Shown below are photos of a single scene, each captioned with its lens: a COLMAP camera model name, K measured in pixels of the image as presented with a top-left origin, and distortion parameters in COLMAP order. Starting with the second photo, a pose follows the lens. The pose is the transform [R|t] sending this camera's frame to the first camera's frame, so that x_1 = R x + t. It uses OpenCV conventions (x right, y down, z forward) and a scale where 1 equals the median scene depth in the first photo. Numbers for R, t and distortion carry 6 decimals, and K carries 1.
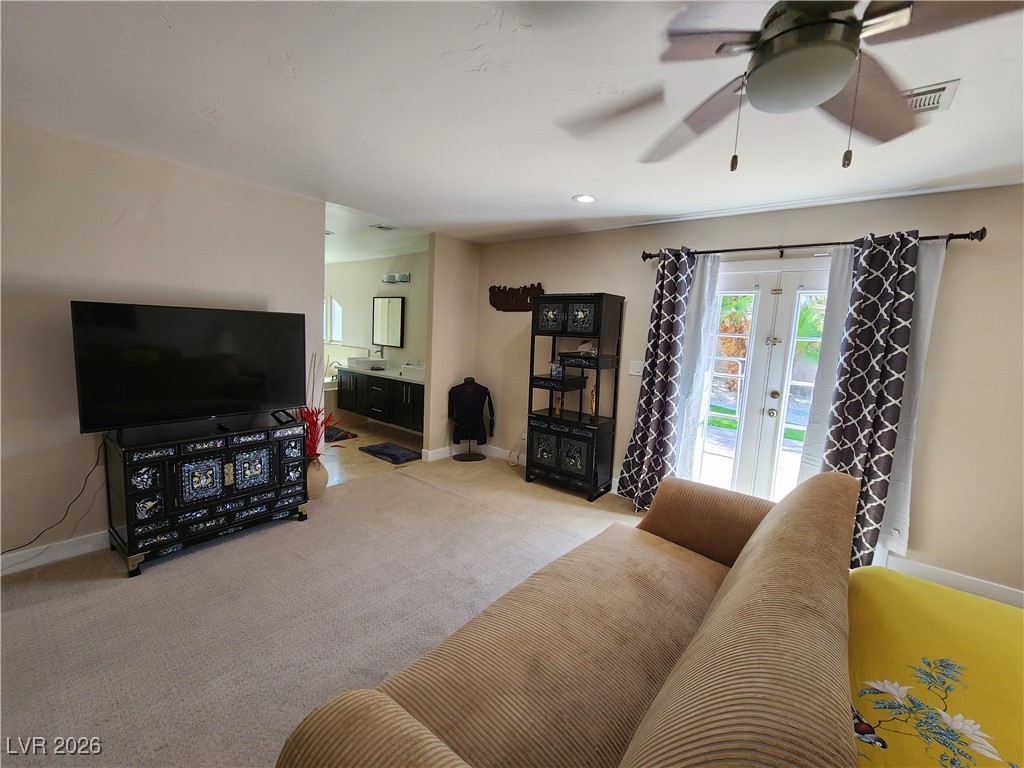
lens RADIAL K [[425.6, 0, 513.0], [0, 425.6, 381.1], [0, 0, 1]] dist [-0.002450, 0.000380]
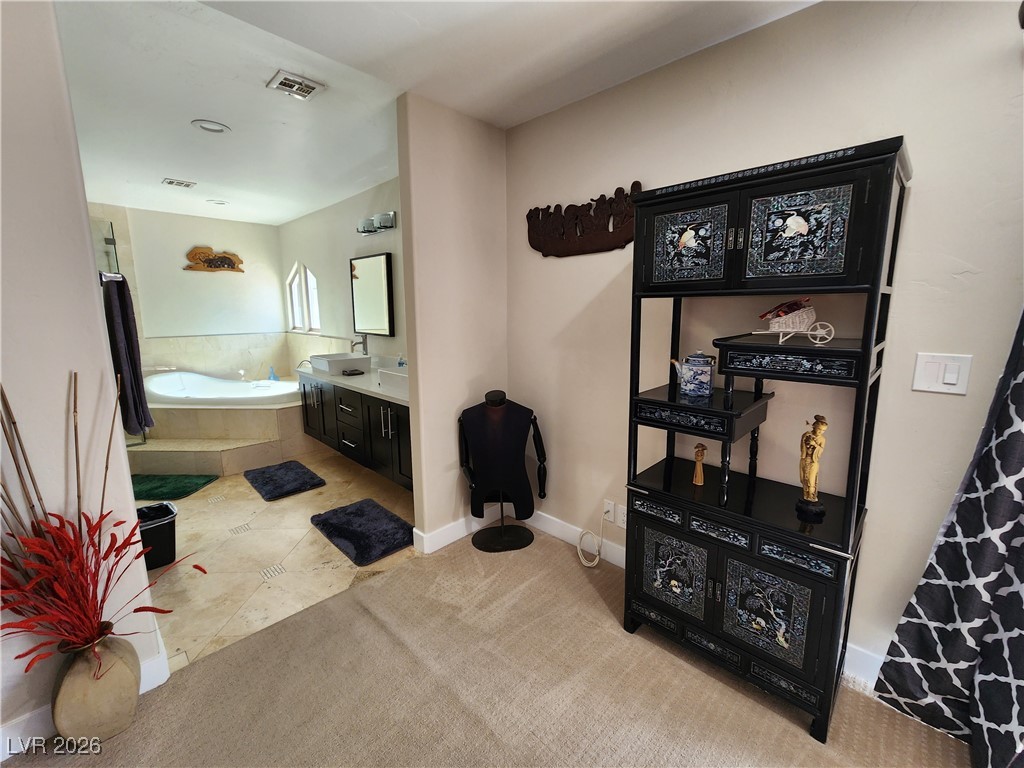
lens RADIAL K [[428.6, 0, 511.2], [0, 428.6, 378.2], [0, 0, 1]] dist [-0.003303, -0.000859]
pose [[0.993101, -0.037310, -0.111170, -0.029173], [0.042241, 0.998210, 0.042328, -0.053218], [0.109391, -0.046732, 0.992900, 0.571297]]
